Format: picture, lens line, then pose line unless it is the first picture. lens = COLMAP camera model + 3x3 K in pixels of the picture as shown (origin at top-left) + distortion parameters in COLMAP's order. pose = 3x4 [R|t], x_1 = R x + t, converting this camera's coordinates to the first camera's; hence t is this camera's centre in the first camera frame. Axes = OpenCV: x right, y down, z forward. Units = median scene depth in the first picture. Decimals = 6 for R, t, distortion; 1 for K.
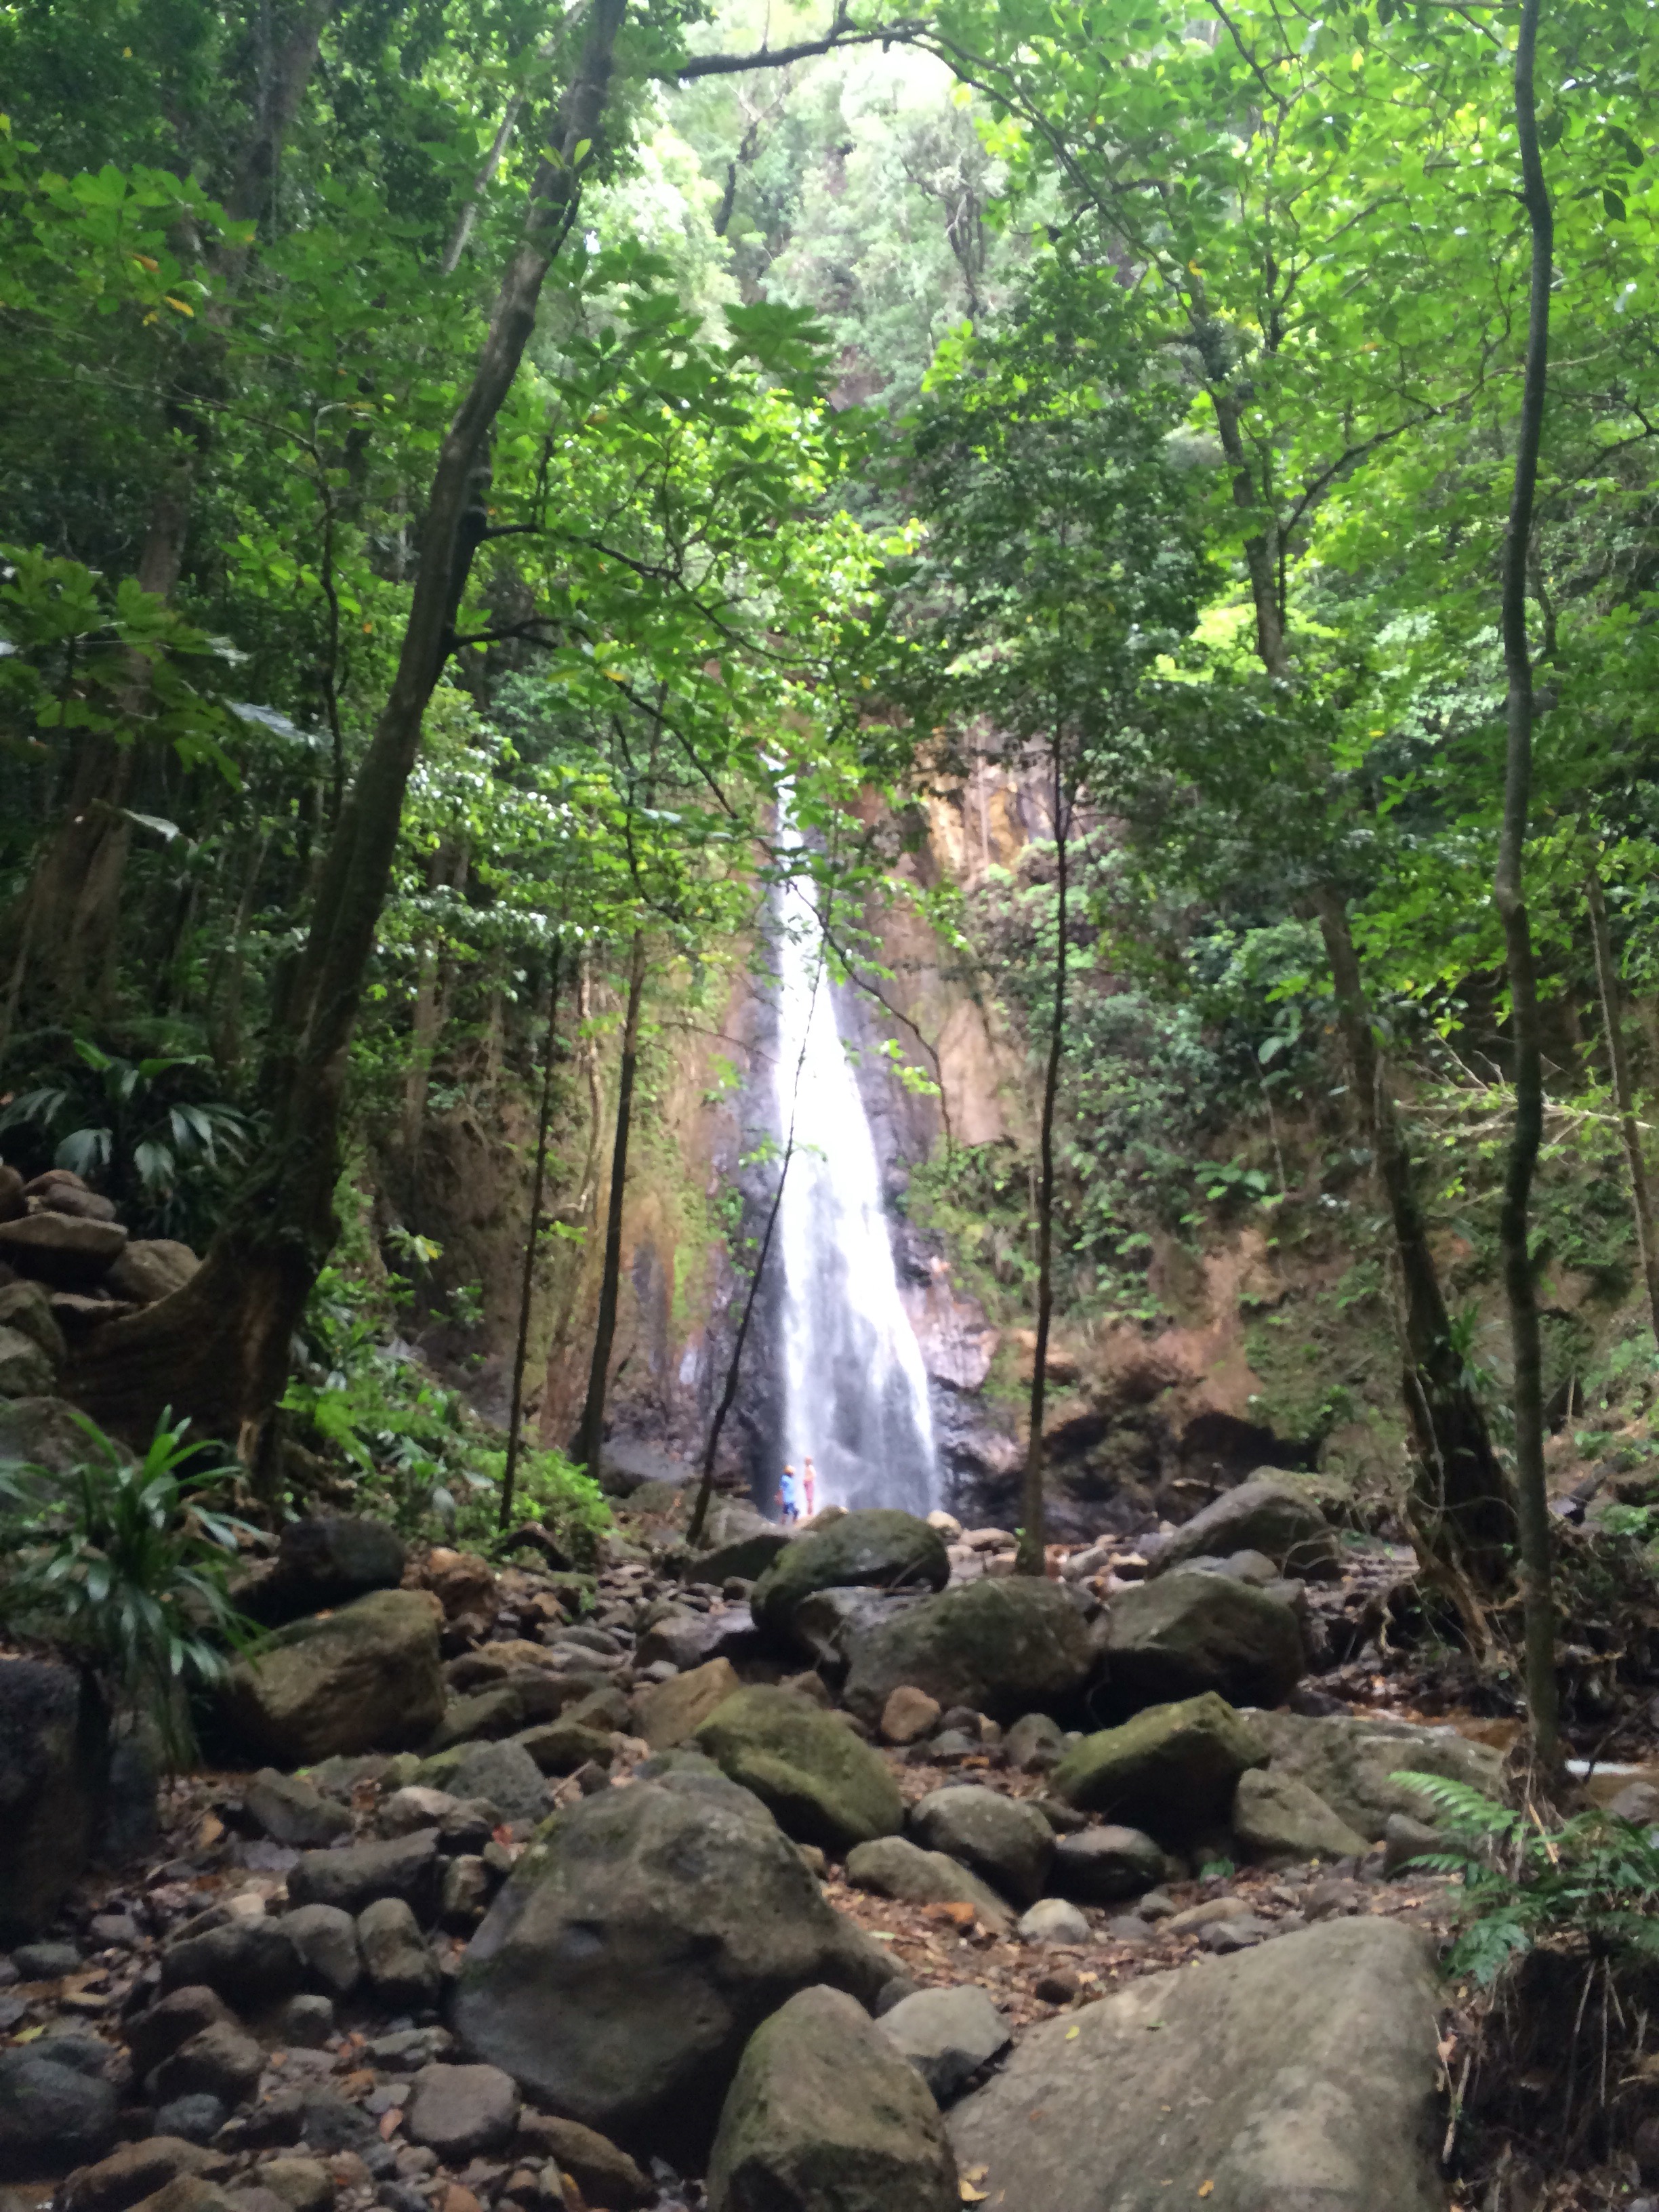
lens RADIAL K [[1891.0, 0, 861.0], [0, 1891.0, 1068.4], [0, 0, 1]] dist [0.079990, -0.109798]
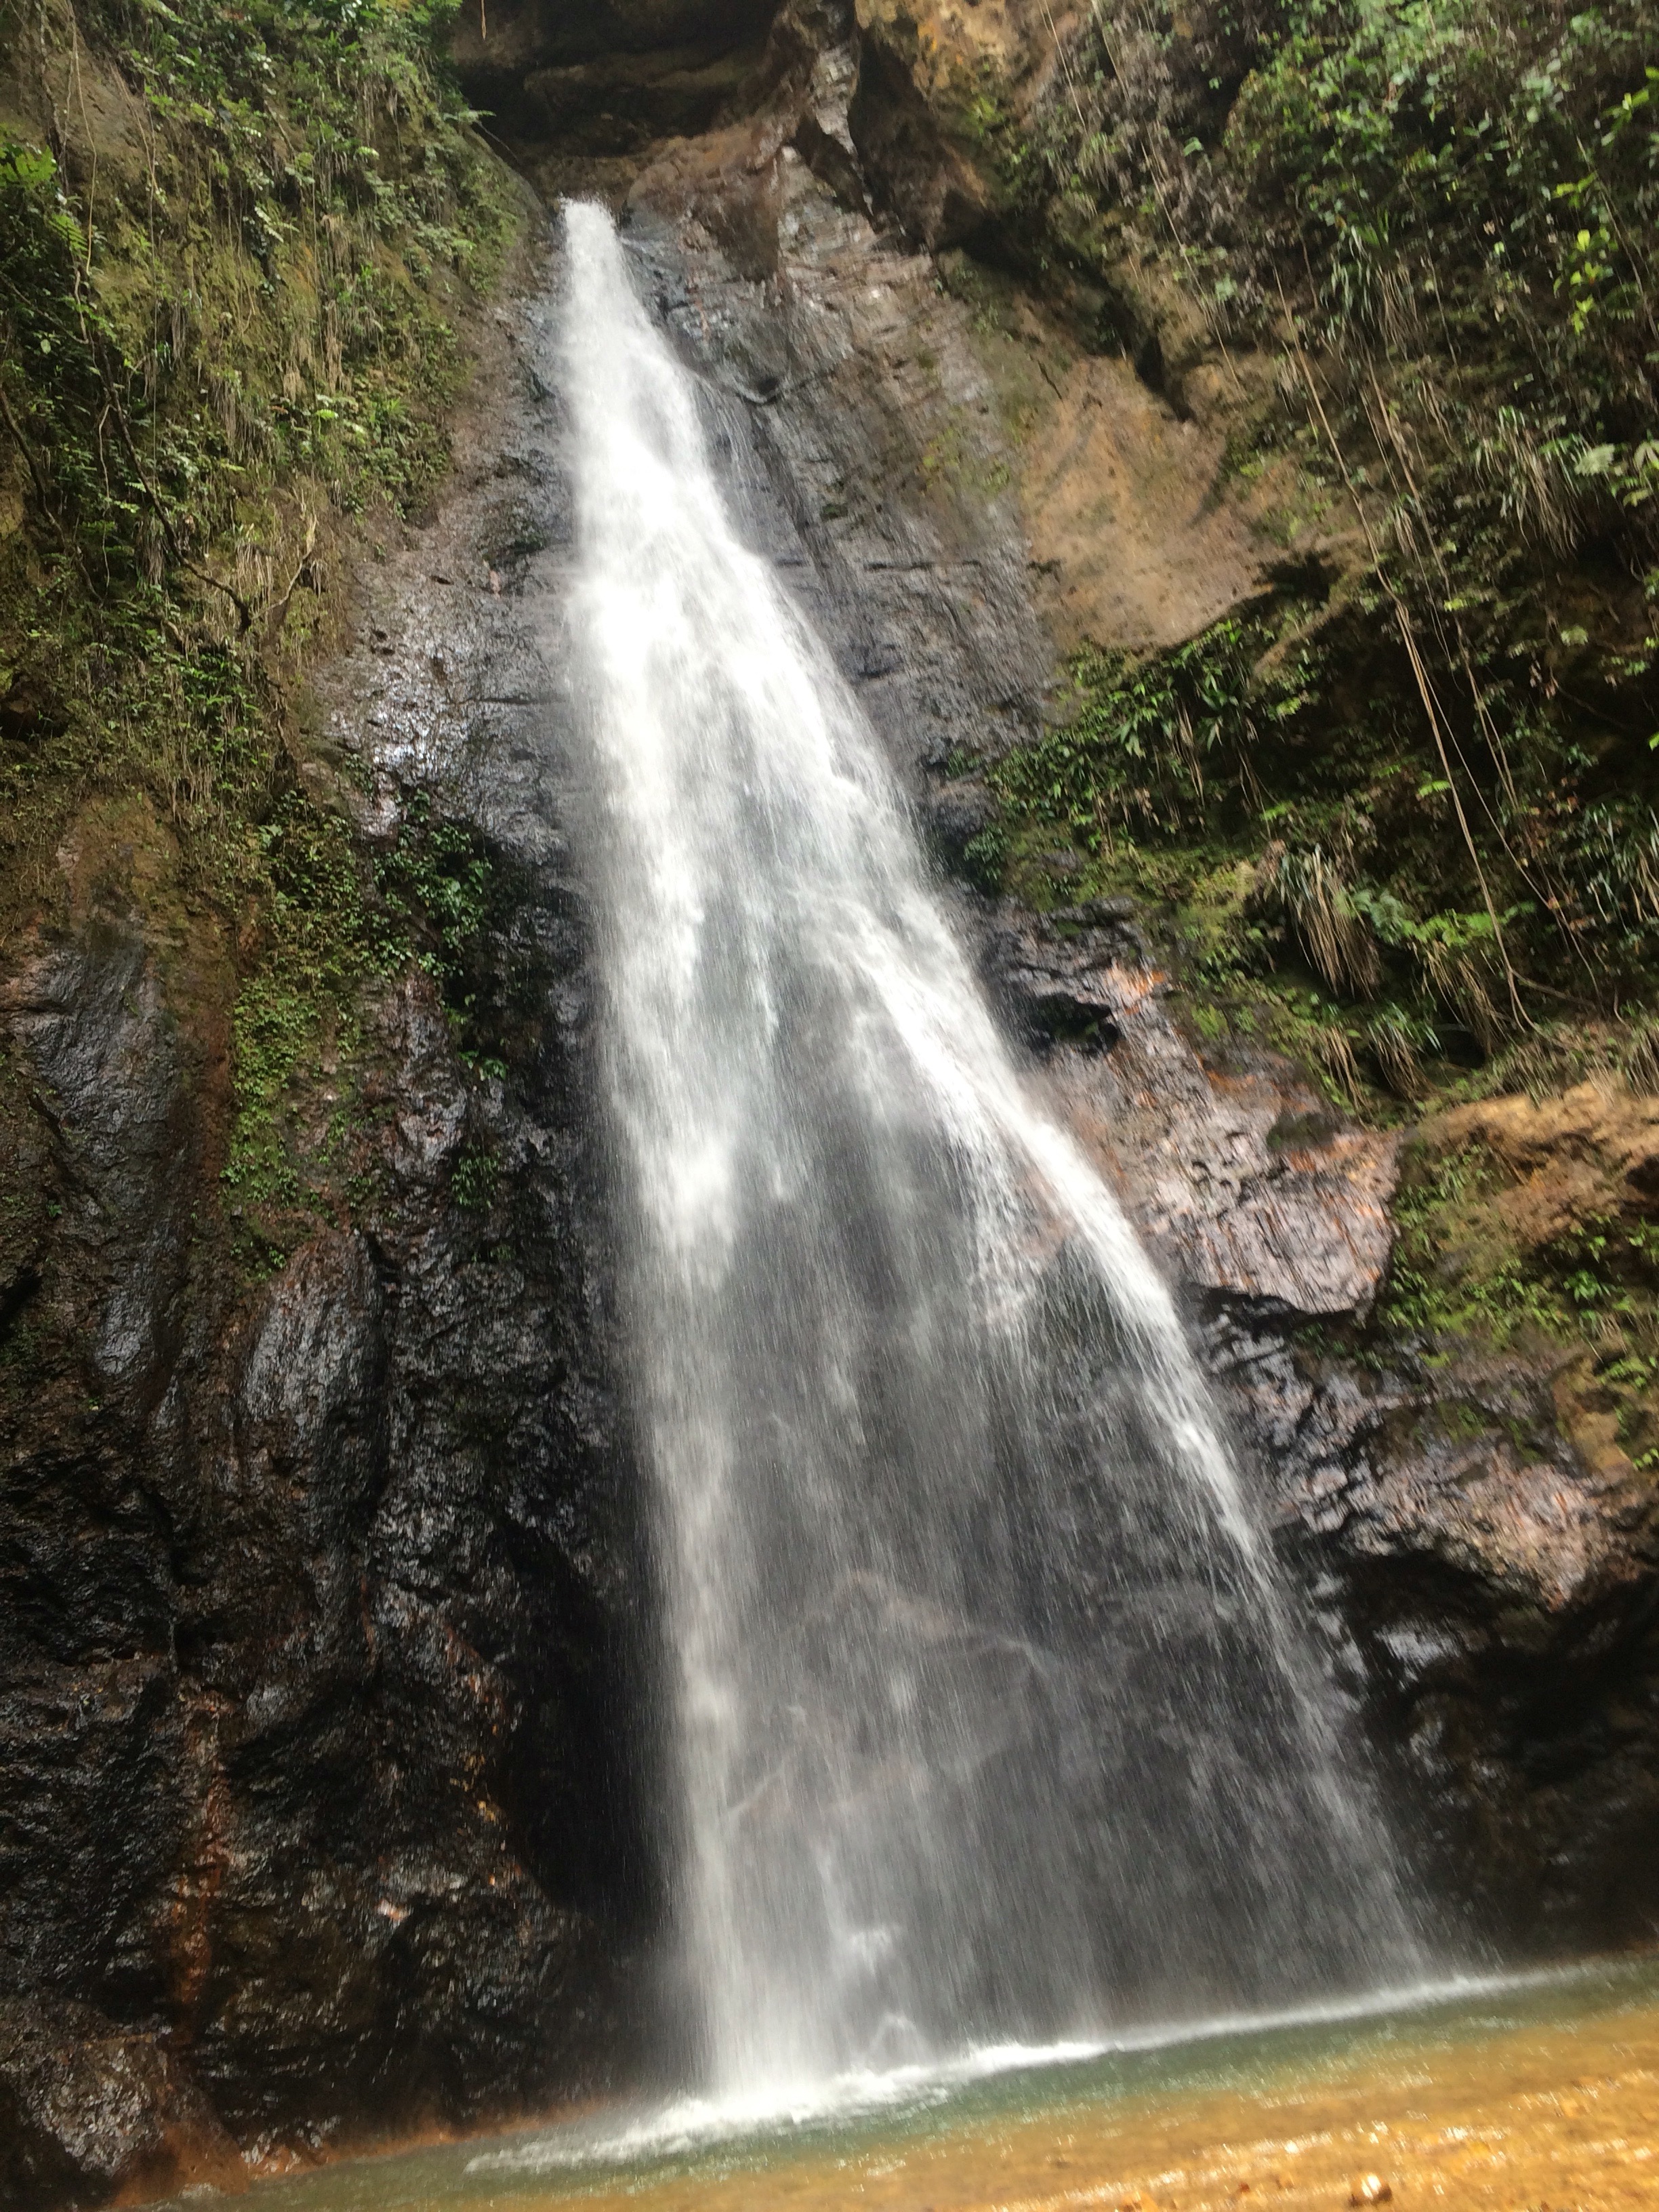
lens RADIAL K [[1891.0, 0, 879.5], [0, 1891.0, 1081.0], [0, 0, 1]] dist [0.079990, -0.109798]
pose [[0.991892, -0.122892, 0.032354, -0.012489], [0.126357, 0.980874, -0.148055, 0.164989], [-0.013541, 0.150943, 0.988450, 0.715270]]
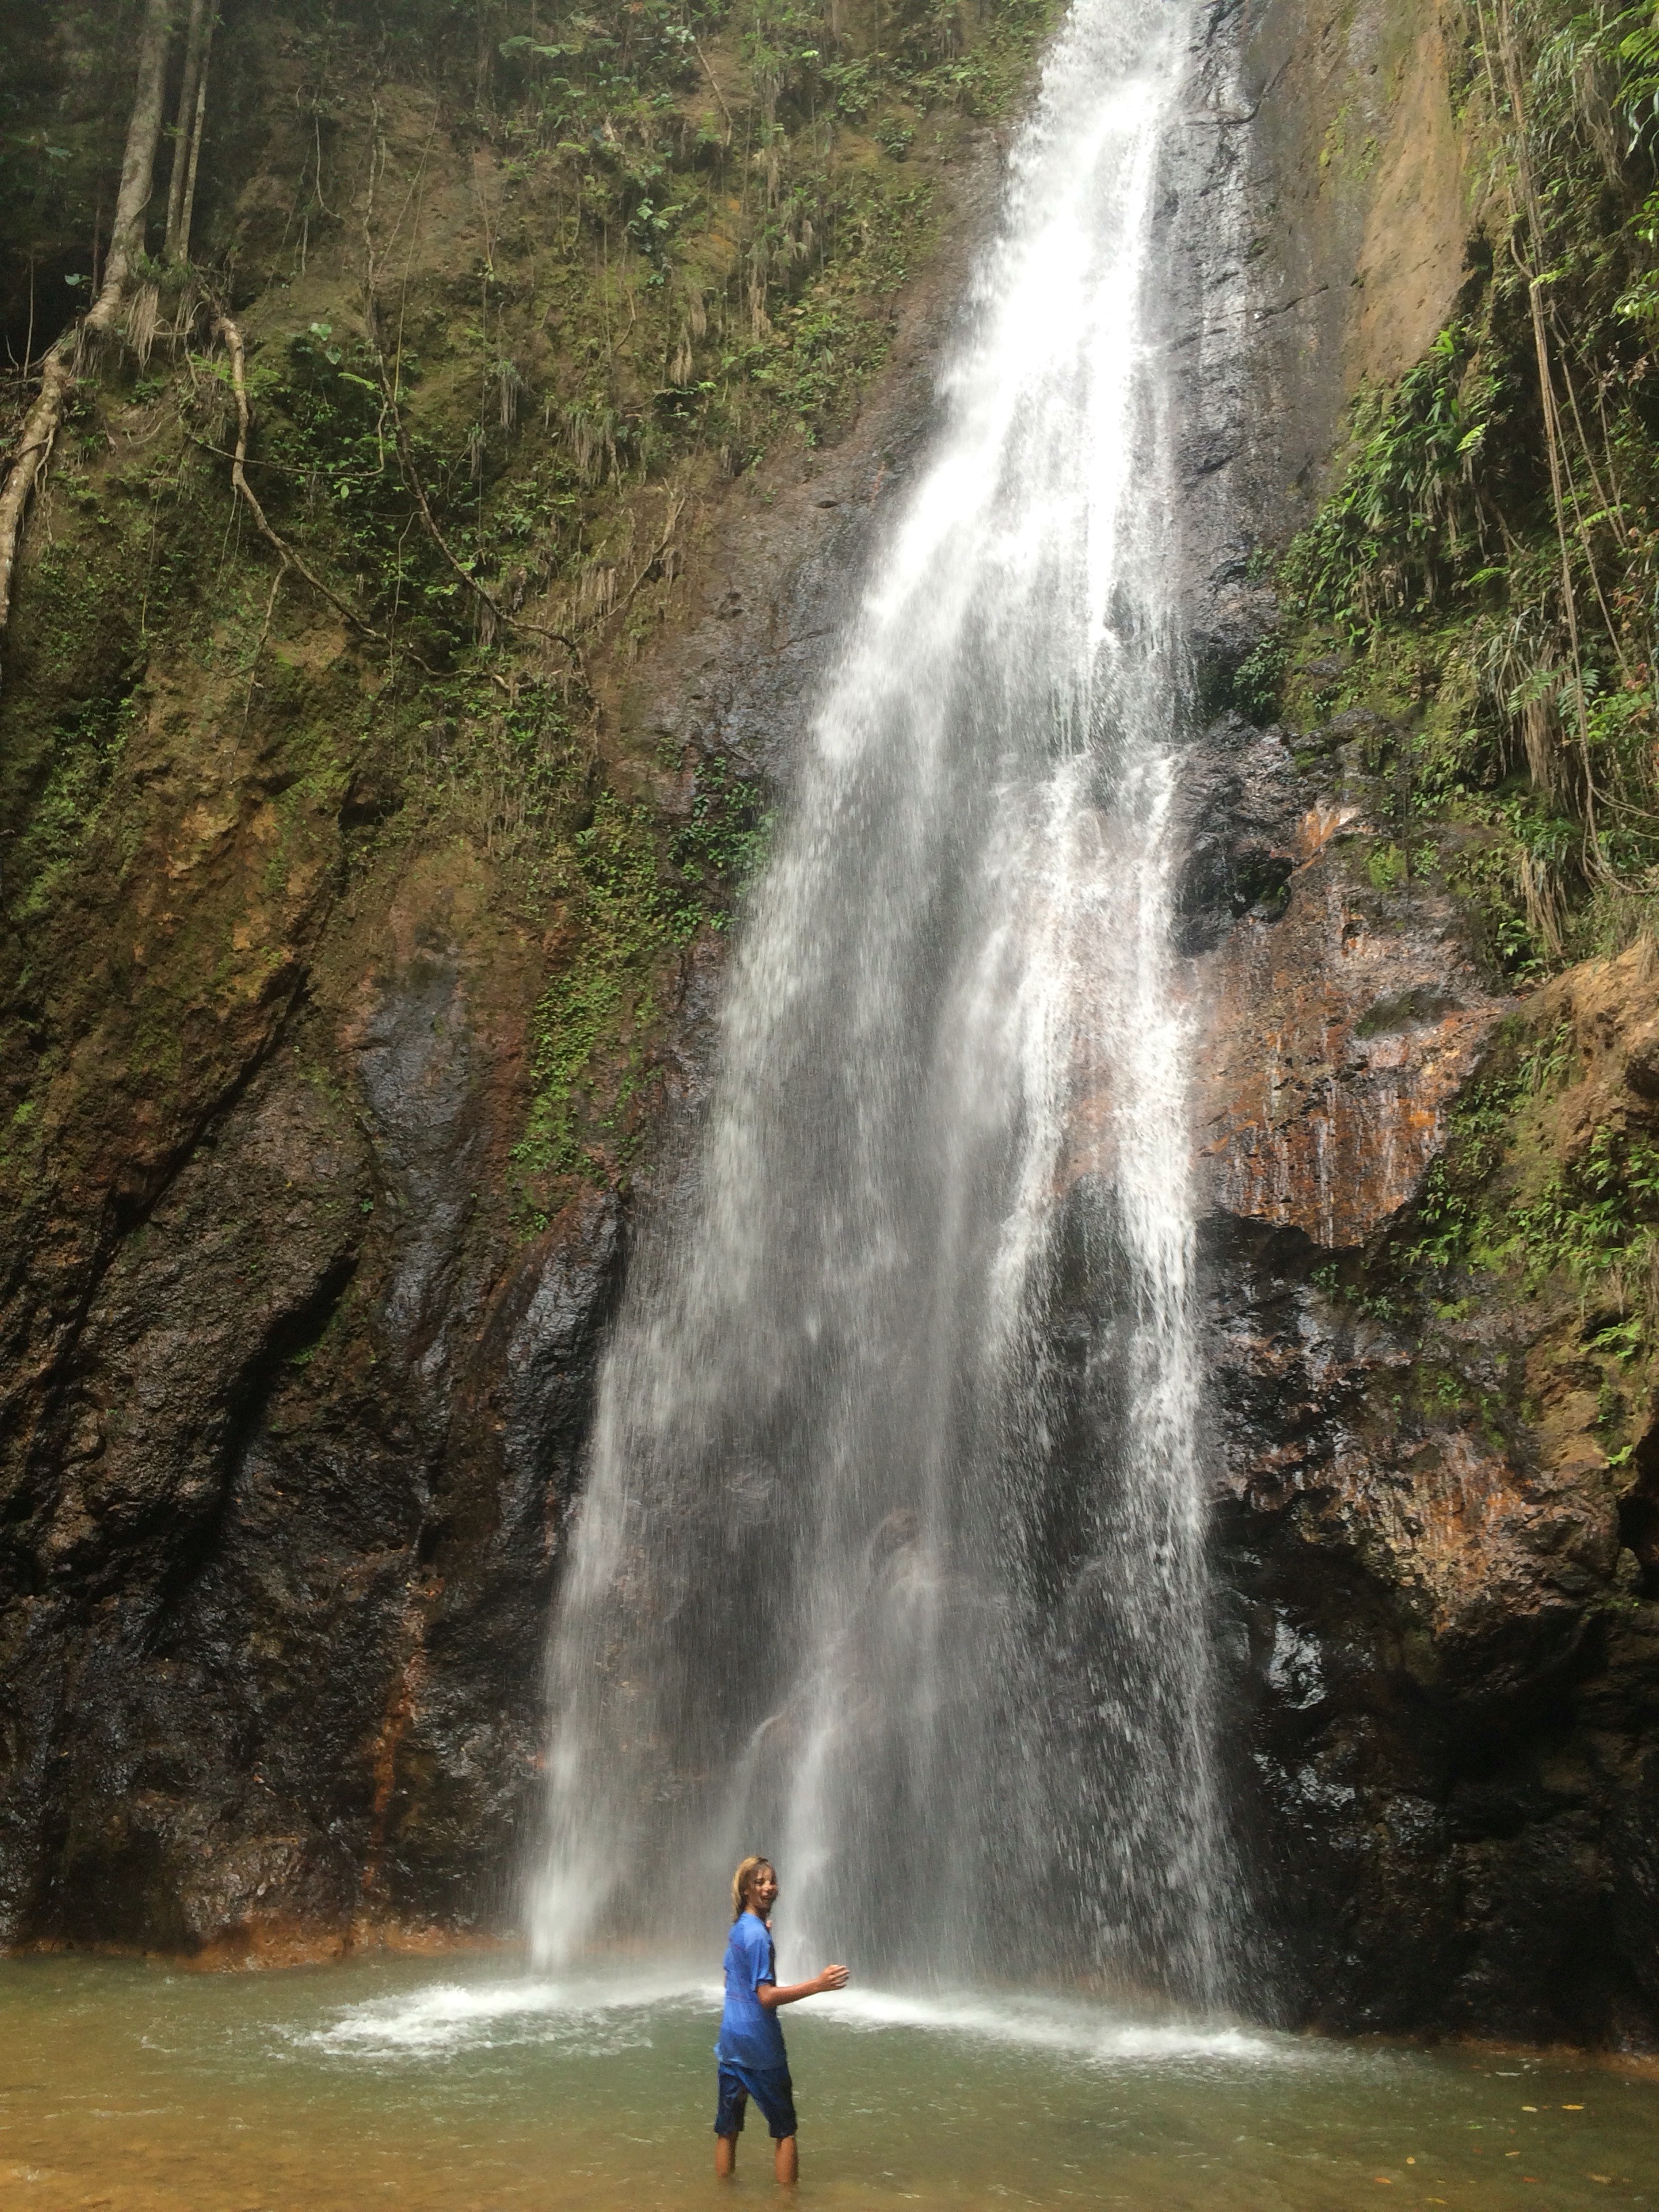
lens RADIAL K [[1891.0, 0, 814.1], [0, 1891.0, 1095.1], [0, 0, 1]] dist [0.079990, -0.109798]
pose [[0.729090, -0.198138, -0.655110, 0.160696], [0.180460, 0.978960, -0.095248, 0.157478], [0.660199, -0.048777, 0.749506, 0.772527]]
